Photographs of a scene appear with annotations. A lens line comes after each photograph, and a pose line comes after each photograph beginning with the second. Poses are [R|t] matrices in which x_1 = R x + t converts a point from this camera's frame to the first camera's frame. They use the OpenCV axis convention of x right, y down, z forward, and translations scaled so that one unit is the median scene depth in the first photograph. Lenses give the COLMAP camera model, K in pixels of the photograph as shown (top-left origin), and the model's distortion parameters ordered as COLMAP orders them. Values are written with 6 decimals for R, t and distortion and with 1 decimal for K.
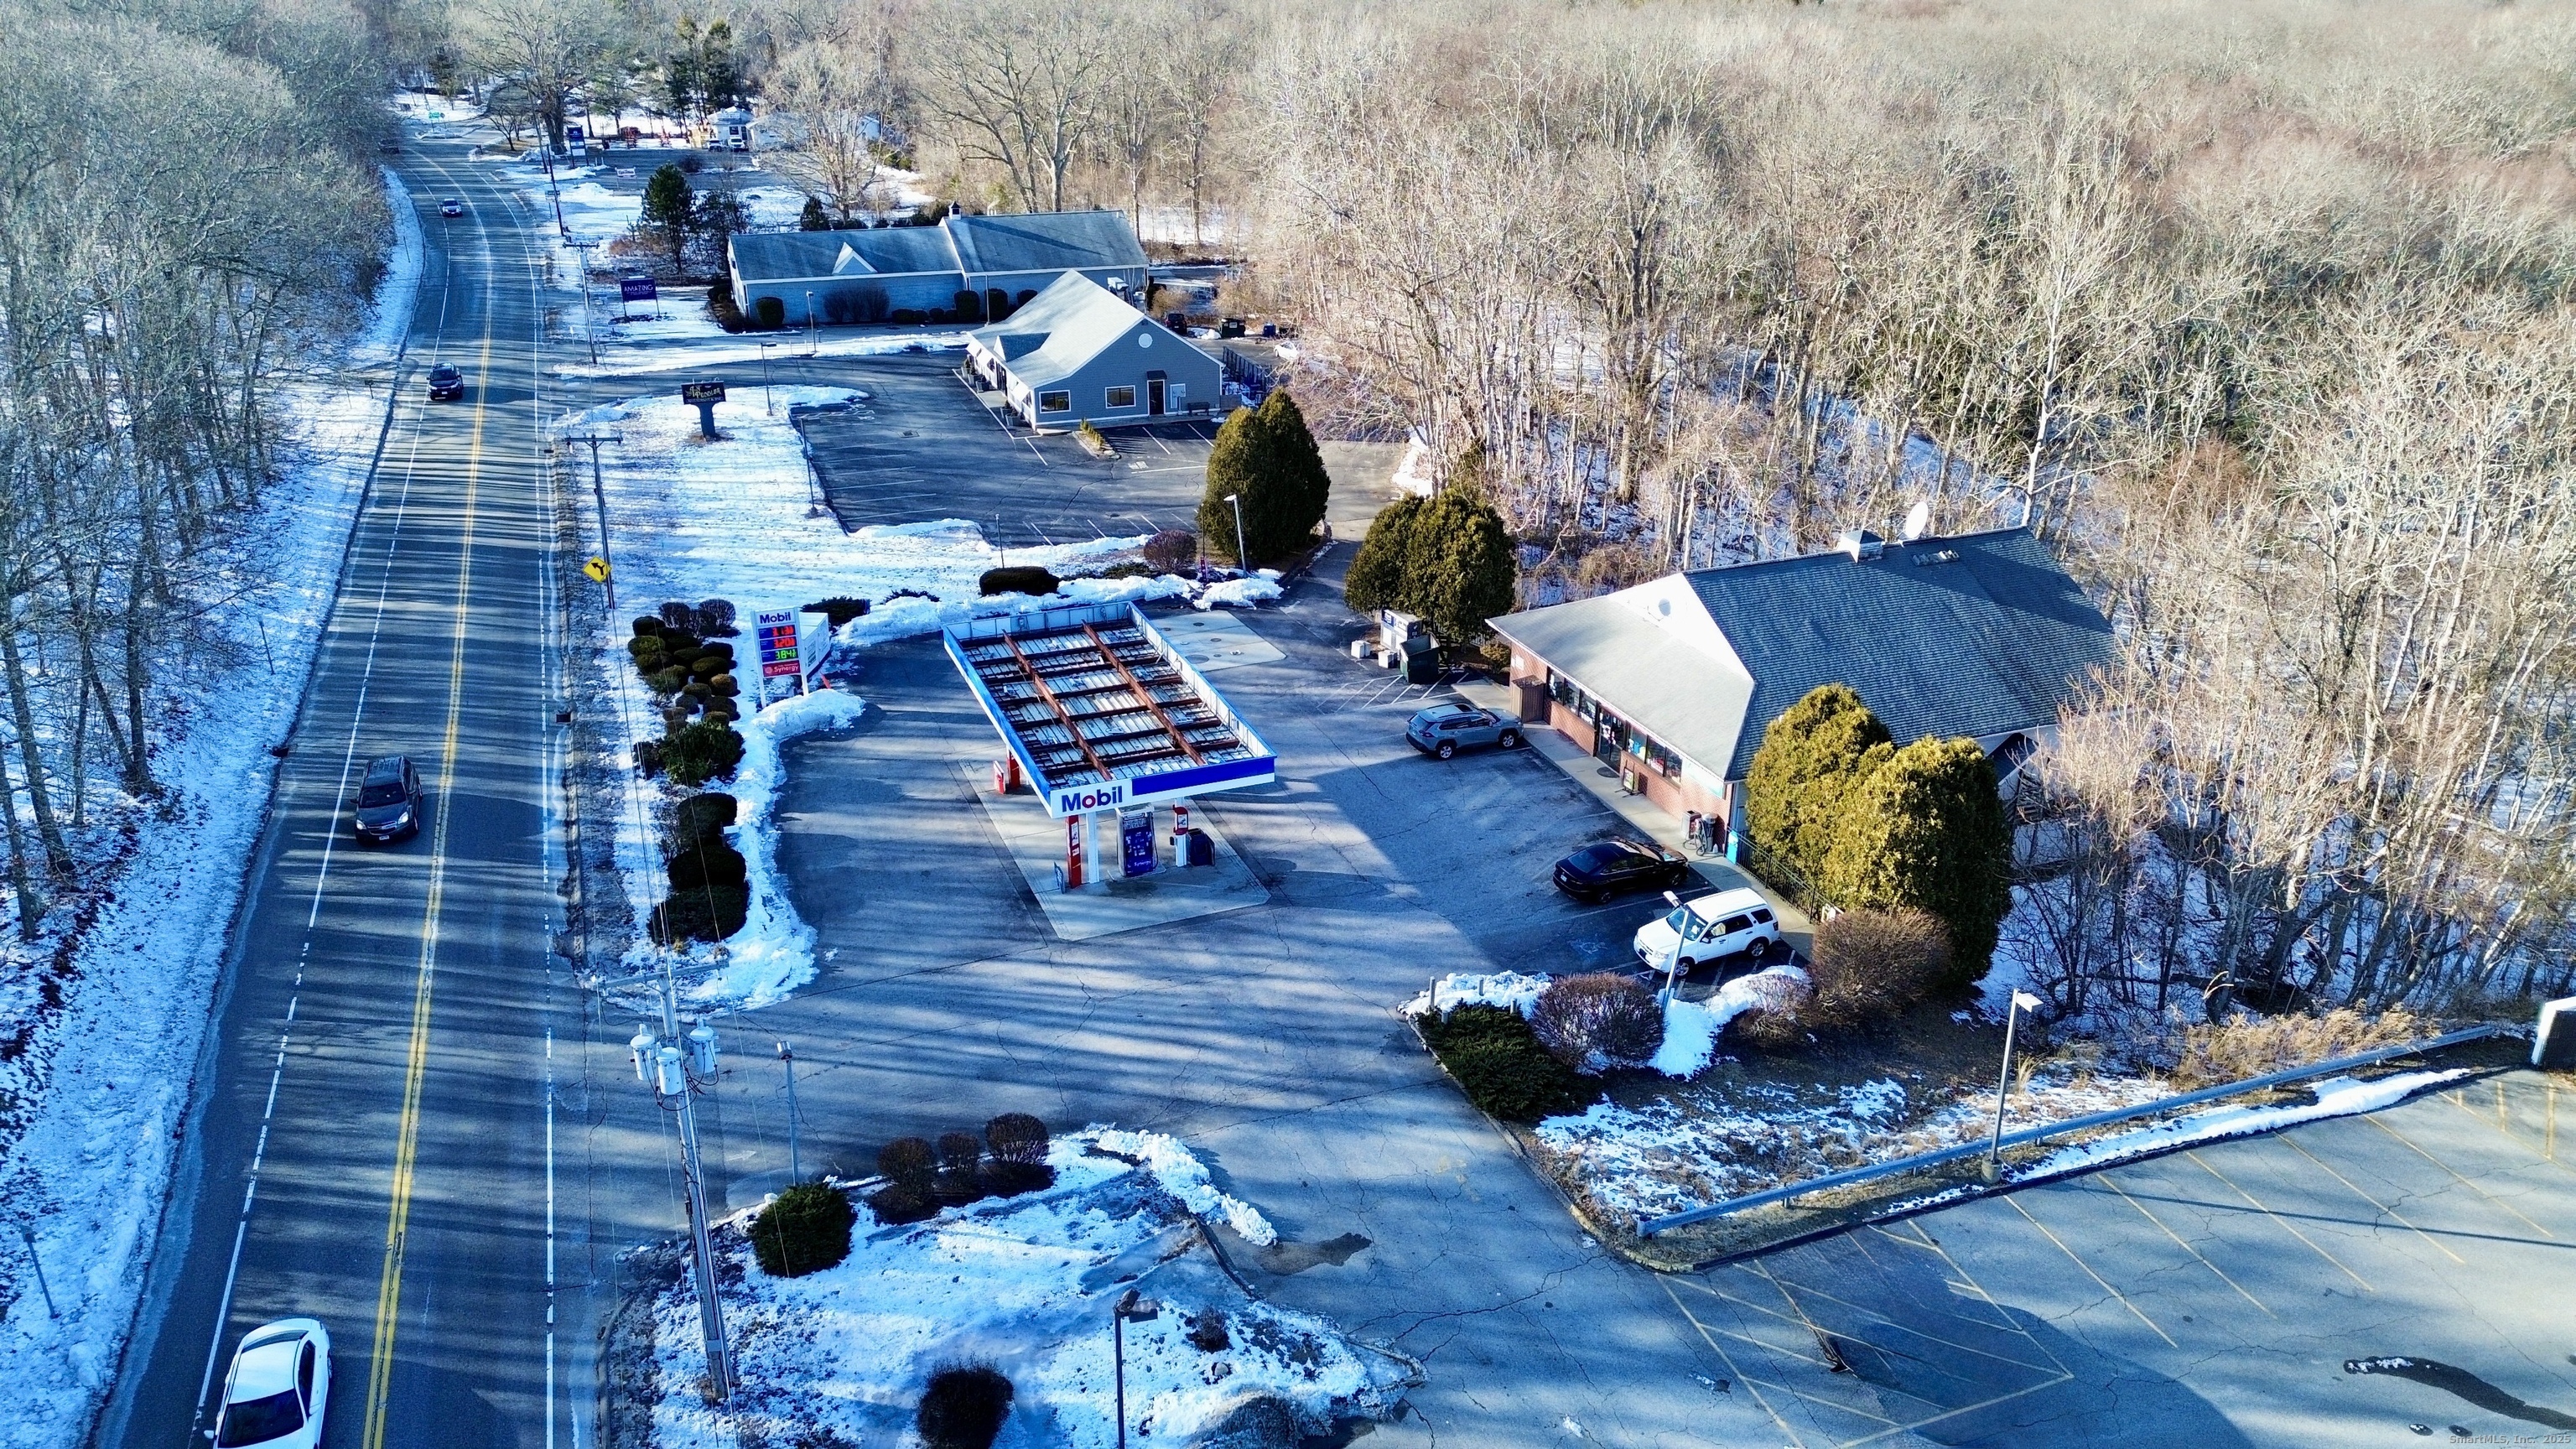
lens RADIAL K [[1814.9, 0, 1299.0], [0, 1814.9, 721.7], [0, 0, 1]] dist [0.084888, -0.065264]
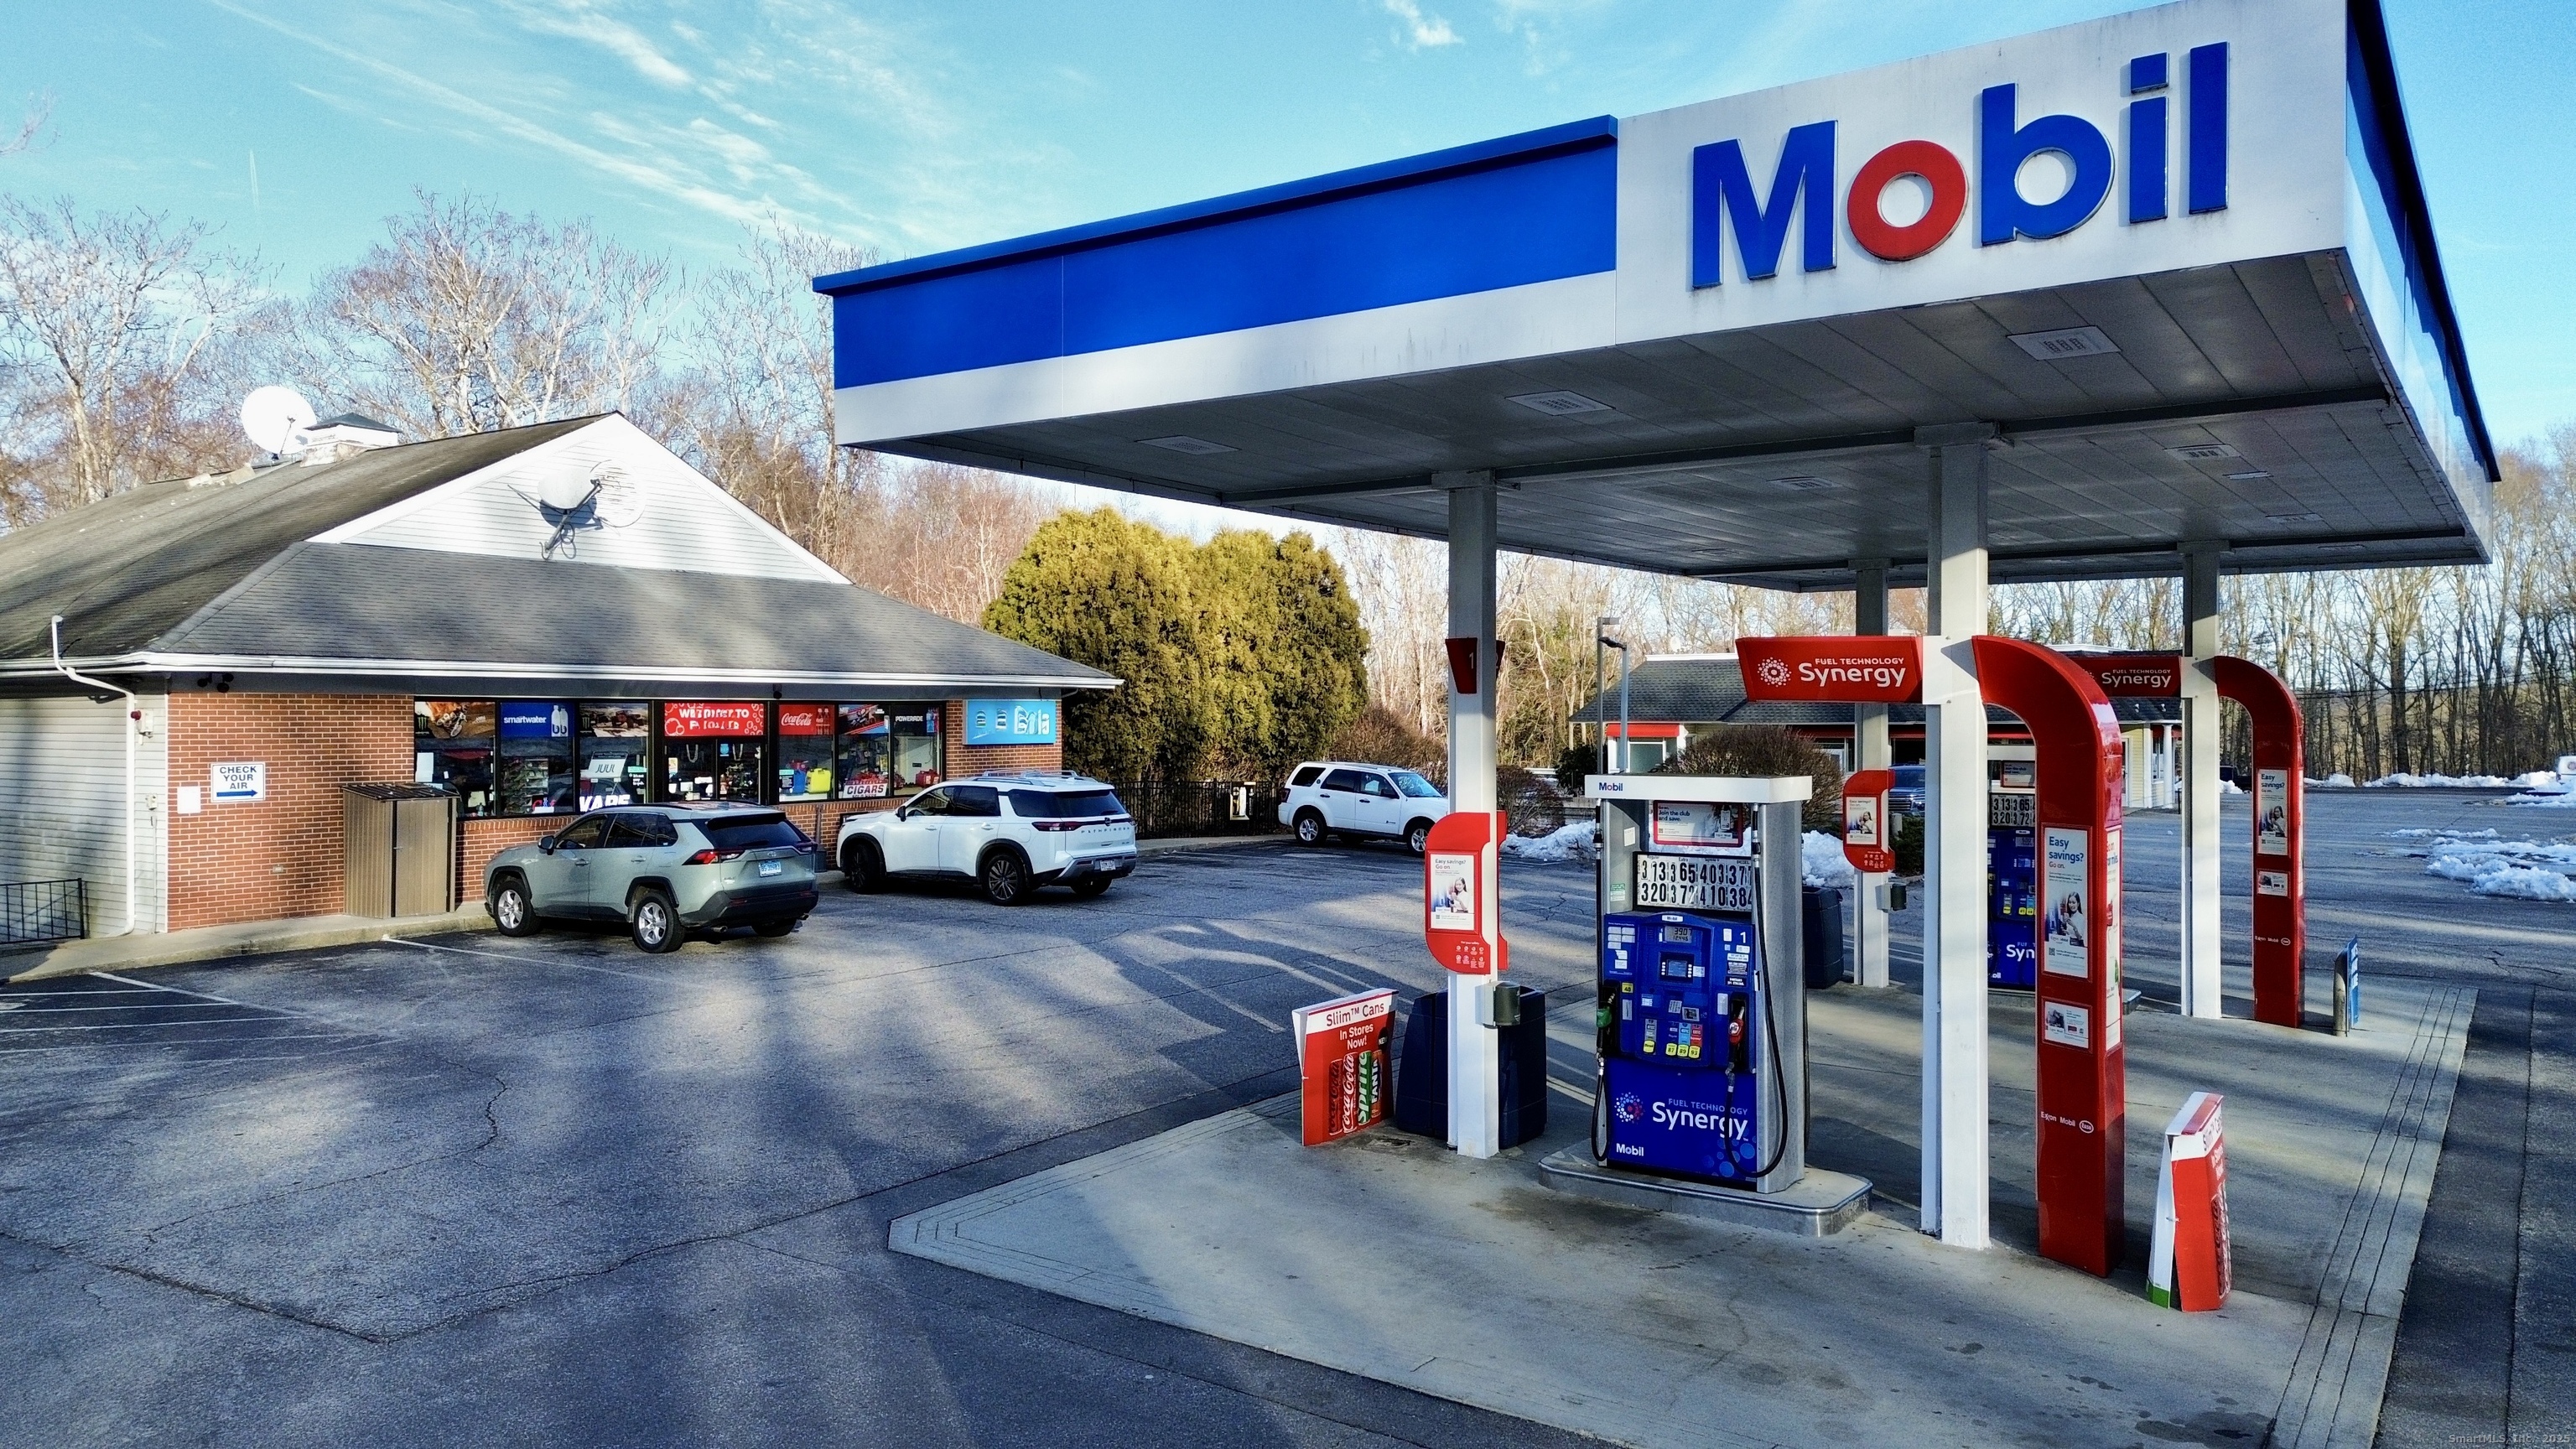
lens RADIAL K [[1853.5, 0, 1260.3], [0, 1853.5, 715.7], [0, 0, 1]] dist [0.265366, -0.362969]
pose [[-0.539025, -0.003051, 0.842284, -0.257464], [0.327024, 0.920787, 0.212616, -0.060436], [-0.776214, 0.390053, -0.495329, 1.126509]]
